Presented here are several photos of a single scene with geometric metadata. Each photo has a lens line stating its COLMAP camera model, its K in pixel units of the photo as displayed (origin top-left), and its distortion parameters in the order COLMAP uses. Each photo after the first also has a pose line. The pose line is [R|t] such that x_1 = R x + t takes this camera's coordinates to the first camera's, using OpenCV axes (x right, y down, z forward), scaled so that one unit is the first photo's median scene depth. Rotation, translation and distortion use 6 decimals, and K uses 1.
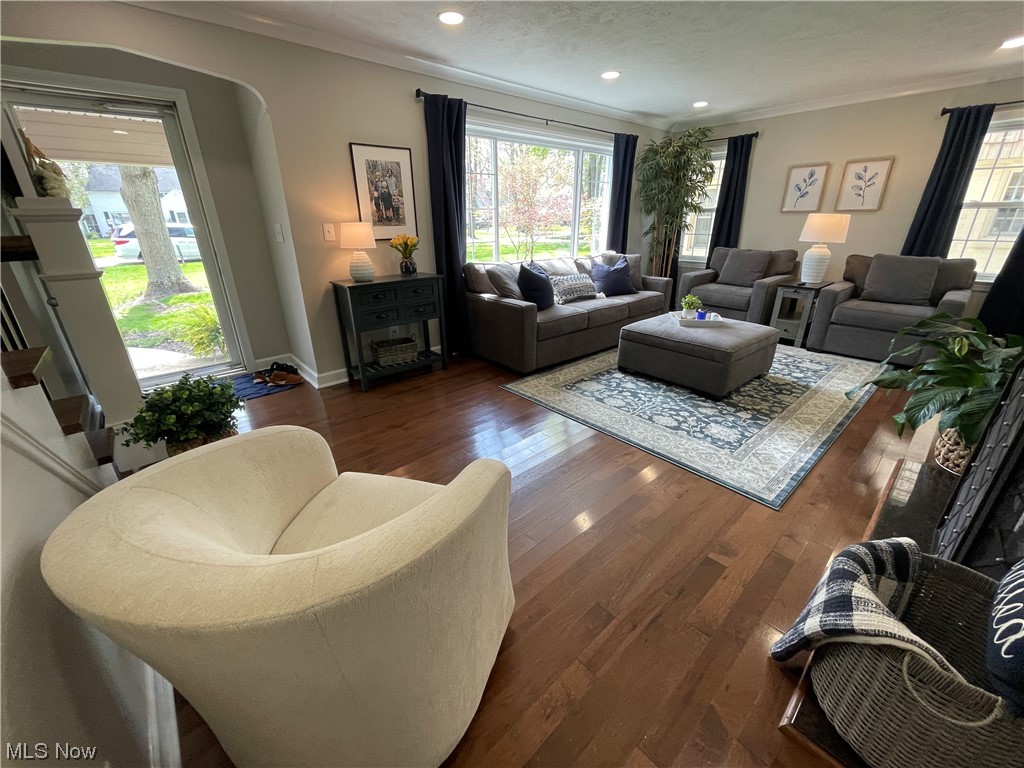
lens RADIAL K [[412.4, 0, 507.3], [0, 412.4, 378.8], [0, 0, 1]] dist [-0.004068, 0.001121]
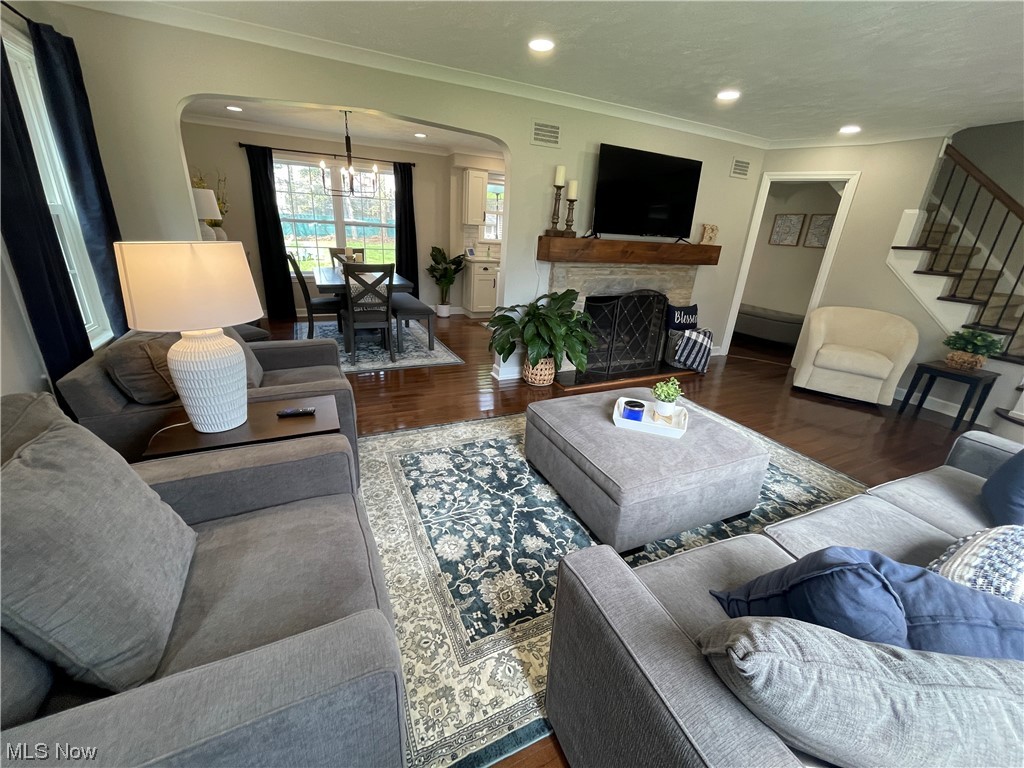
lens RADIAL K [[412.4, 0, 509.9], [0, 412.4, 382.5], [0, 0, 1]] dist [-0.004068, 0.001121]
pose [[-0.960451, -0.134435, 0.243848, 0.523978], [0.061400, 0.751927, 0.656381, -0.632565], [-0.271597, 0.645394, -0.713934, 1.516237]]
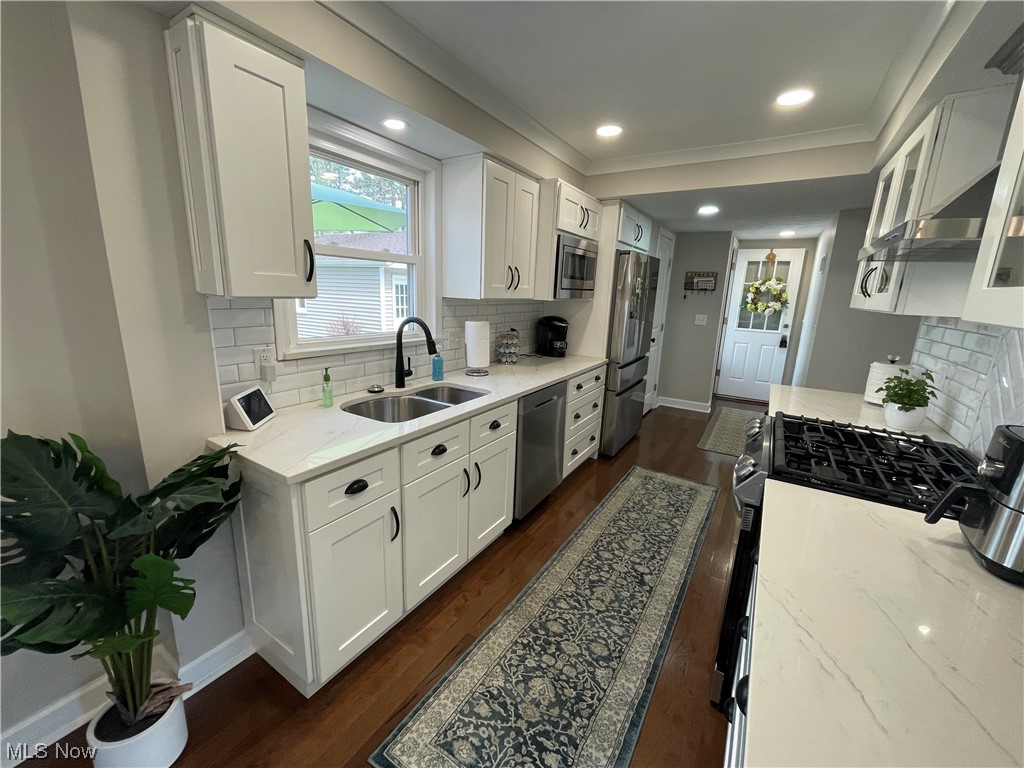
lens RADIAL K [[412.4, 0, 508.2], [0, 412.4, 382.0], [0, 0, 1]] dist [-0.004068, 0.001121]
pose [[-0.960959, 0.044229, -0.273132, 1.127914], [-0.118794, 0.825579, 0.551641, -0.125484], [0.249891, 0.562551, -0.788093, 0.160851]]
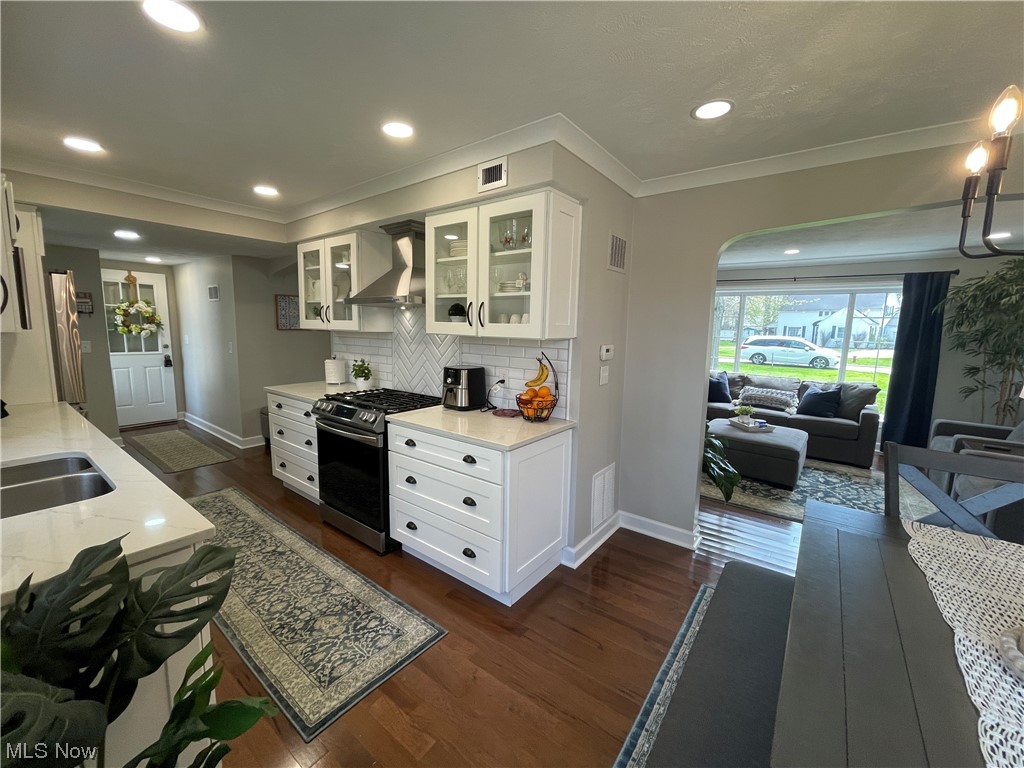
lens RADIAL K [[412.4, 0, 507.4], [0, 412.4, 383.1], [0, 0, 1]] dist [-0.004068, 0.001121]
pose [[0.185949, 0.150977, -0.970891, 1.568978], [-0.383411, 0.920938, 0.069777, -0.065022], [0.904665, 0.359275, 0.229133, -0.021373]]
